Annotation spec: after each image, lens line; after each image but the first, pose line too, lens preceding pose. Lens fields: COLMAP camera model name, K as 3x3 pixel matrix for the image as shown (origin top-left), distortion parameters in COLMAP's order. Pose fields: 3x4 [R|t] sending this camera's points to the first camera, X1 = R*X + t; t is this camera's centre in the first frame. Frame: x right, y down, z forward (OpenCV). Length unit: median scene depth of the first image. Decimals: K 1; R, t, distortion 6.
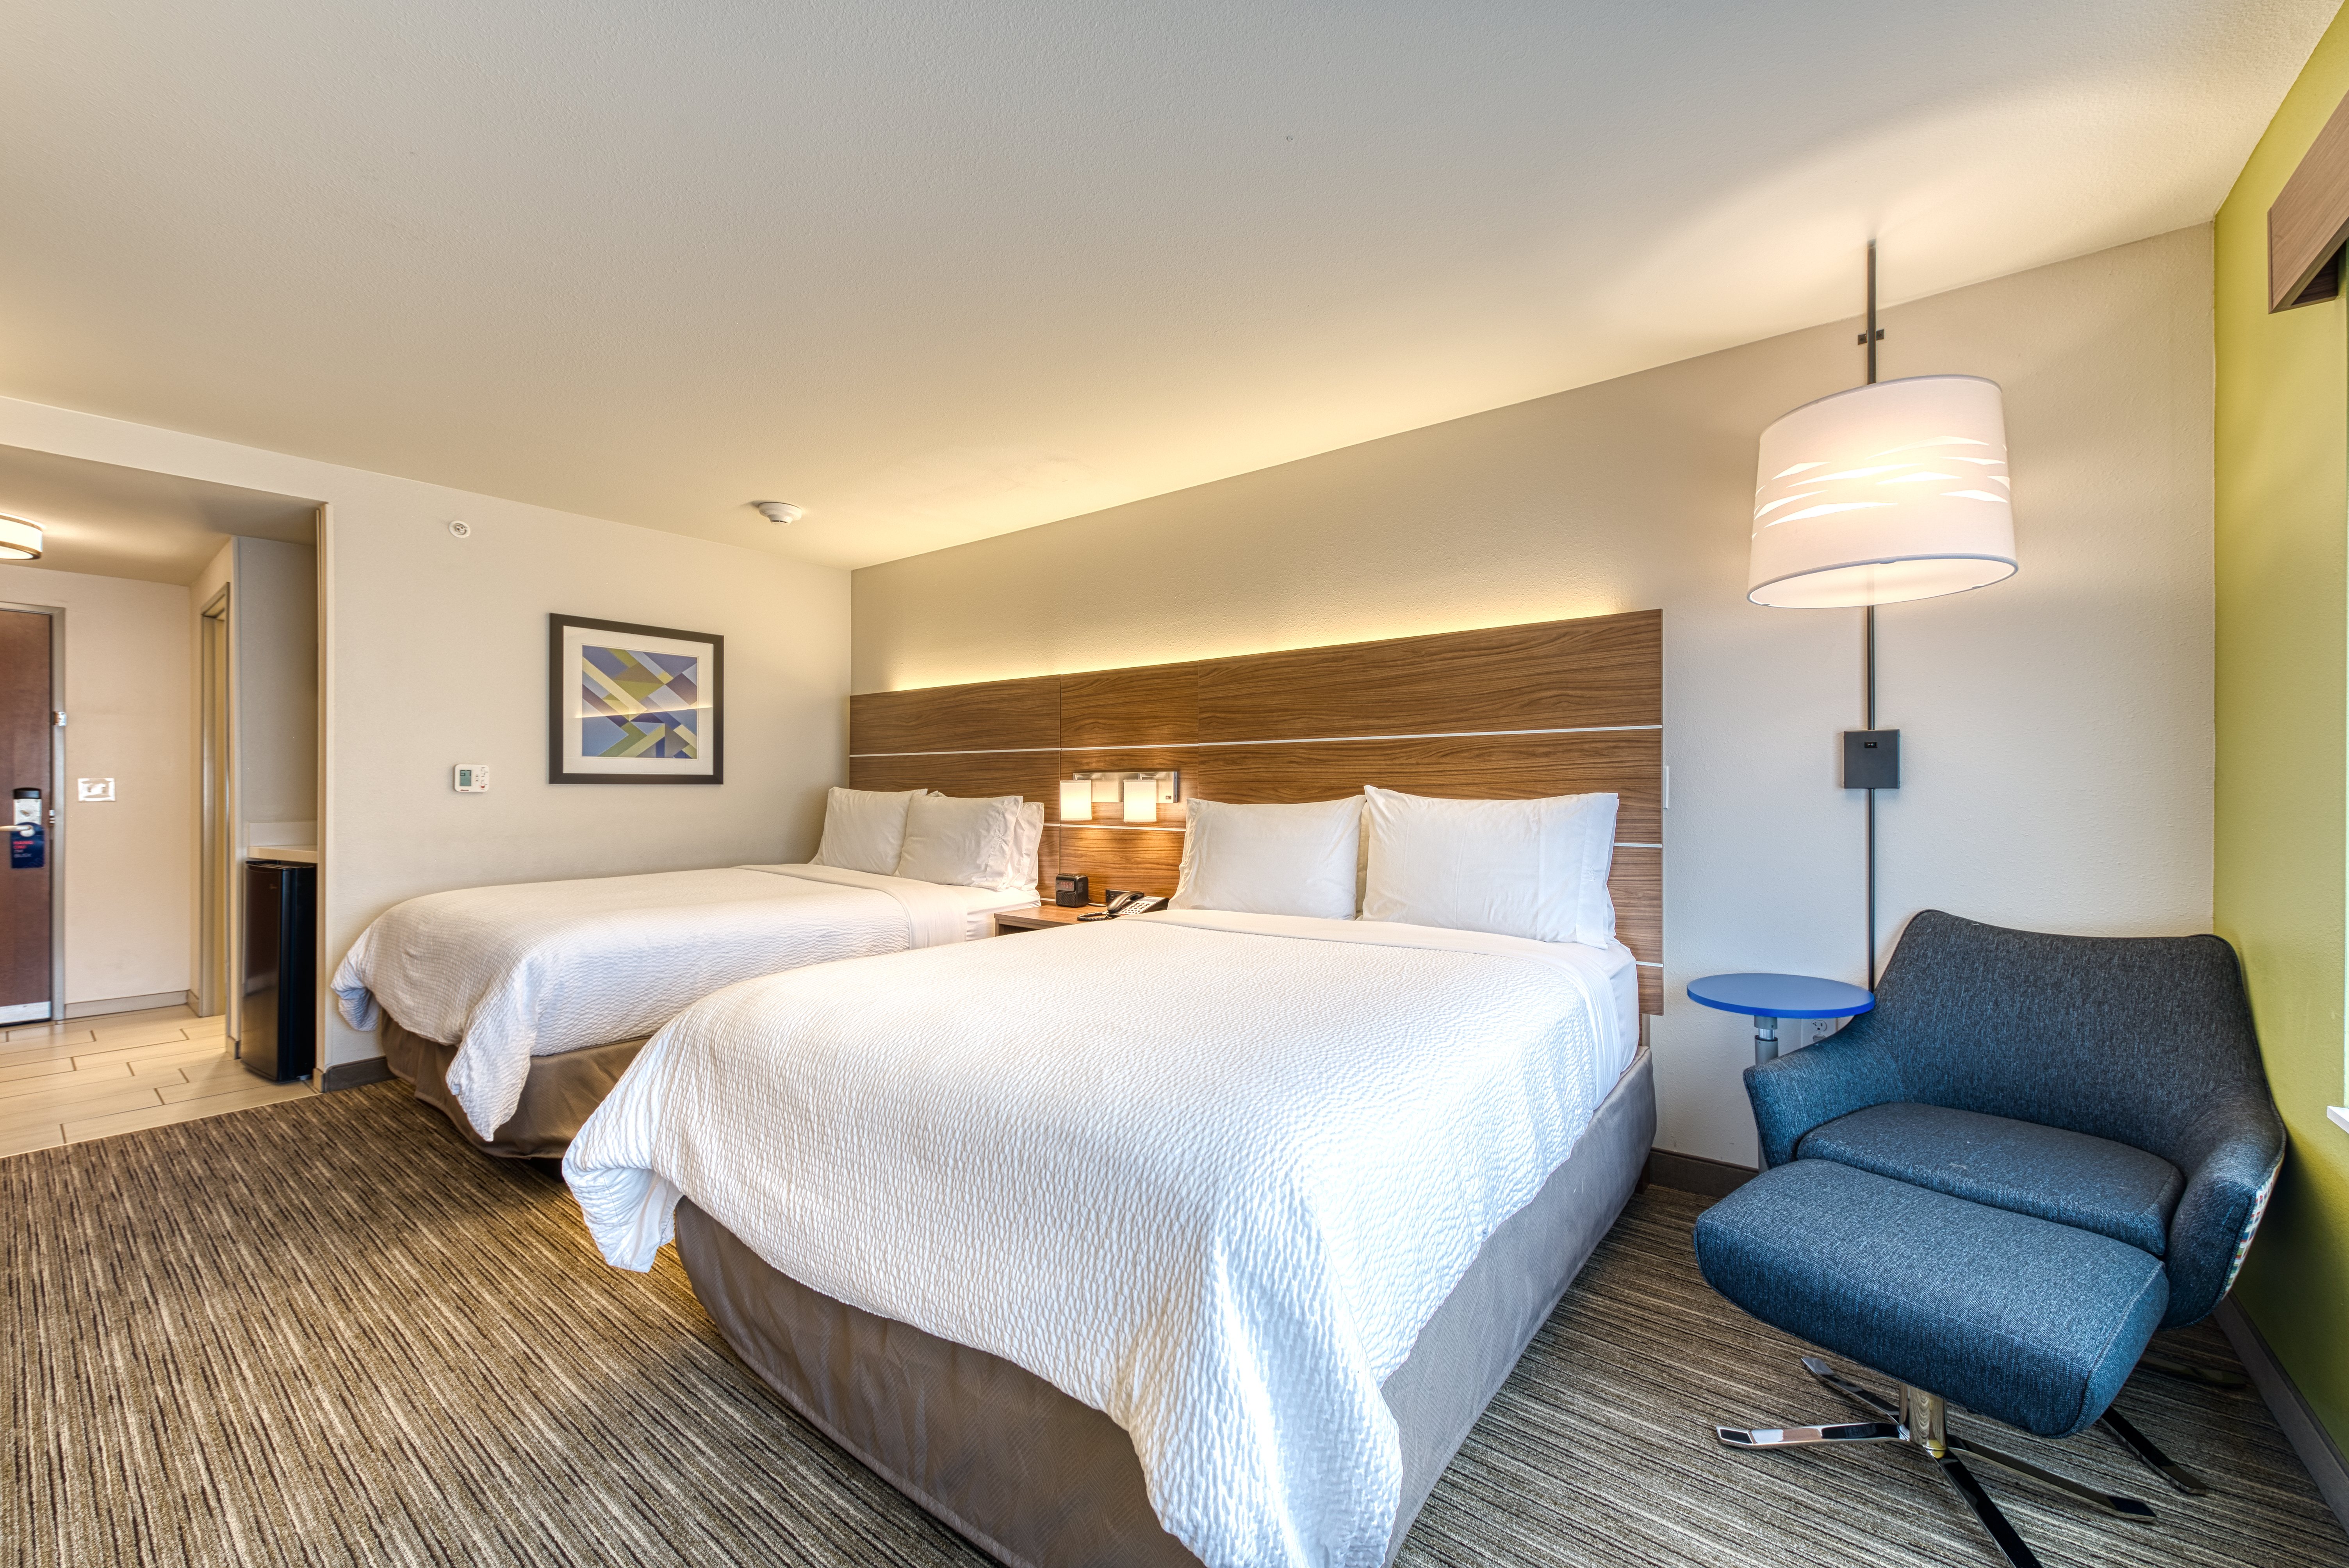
lens RADIAL K [[914.1, 0, 1174.5], [0, 914.1, 784.0], [0, 0, 1]] dist [0.020946, -0.012729]
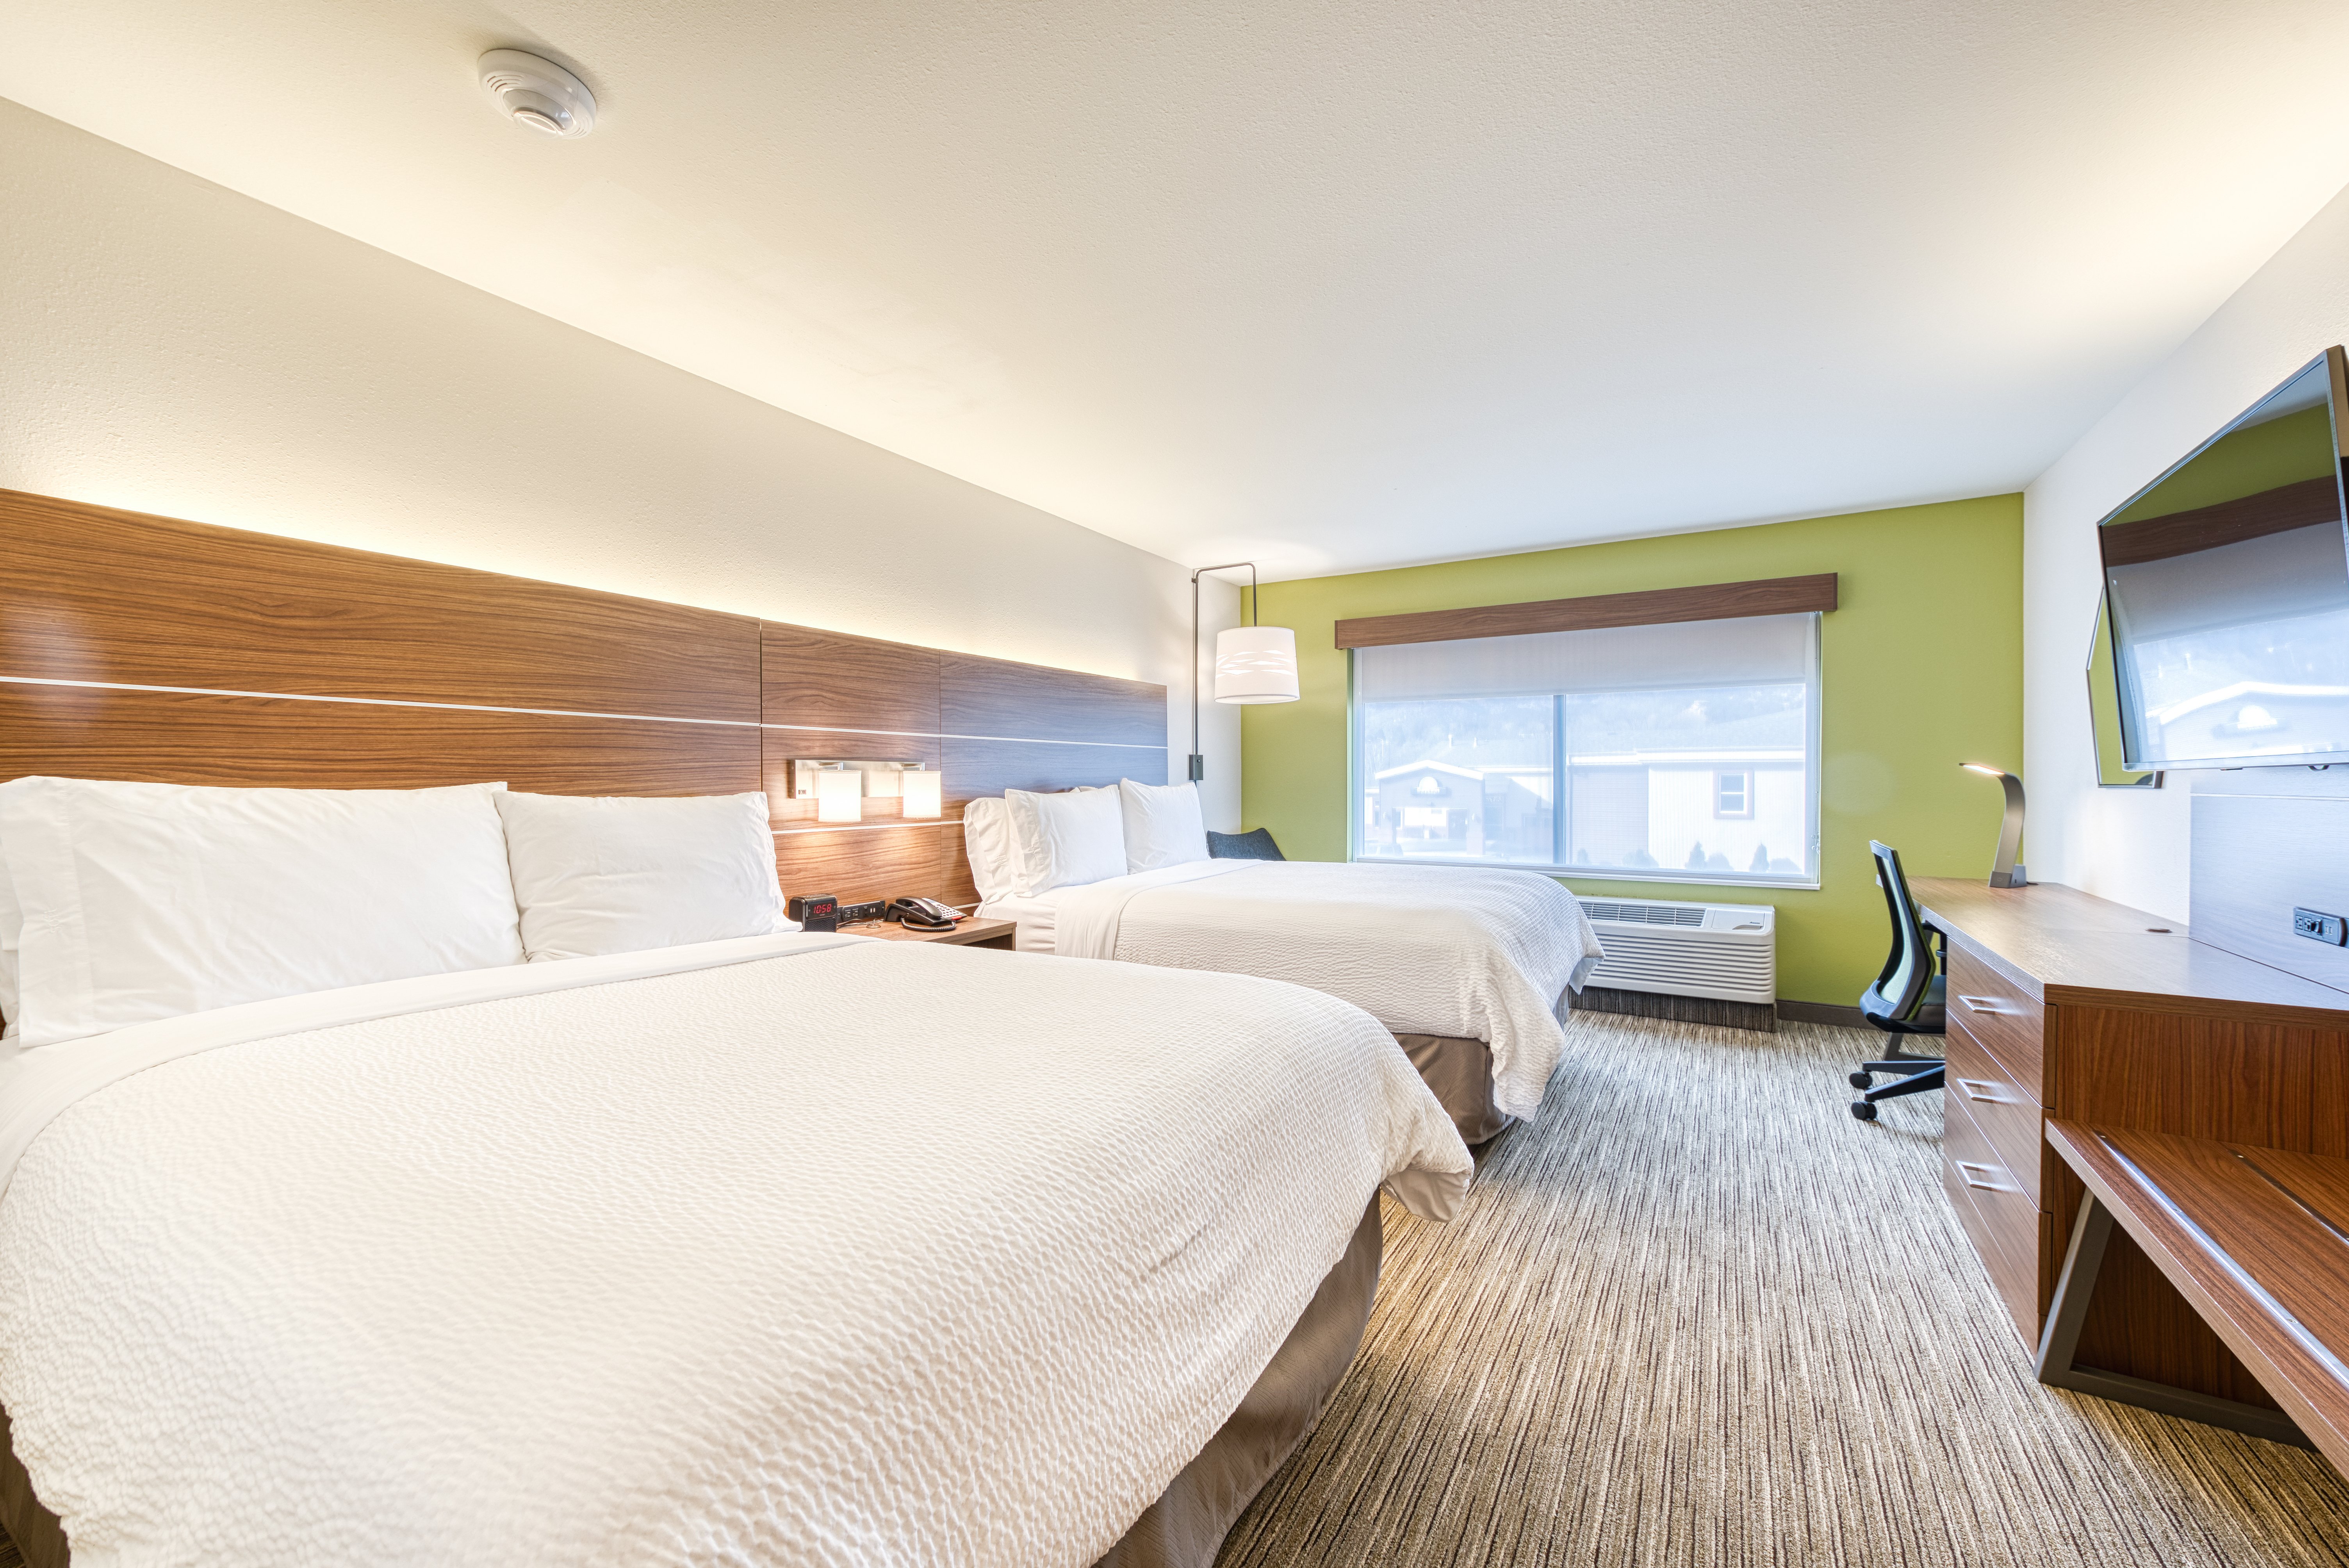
lens RADIAL K [[914.1, 0, 1174.5], [0, 914.1, 784.0], [0, 0, 1]] dist [0.020946, -0.012729]
pose [[-0.125122, -0.013863, 0.992045, -0.919760], [-0.014480, 0.999821, 0.012145, -0.006303], [-0.992036, -0.012845, -0.125300, 0.818934]]
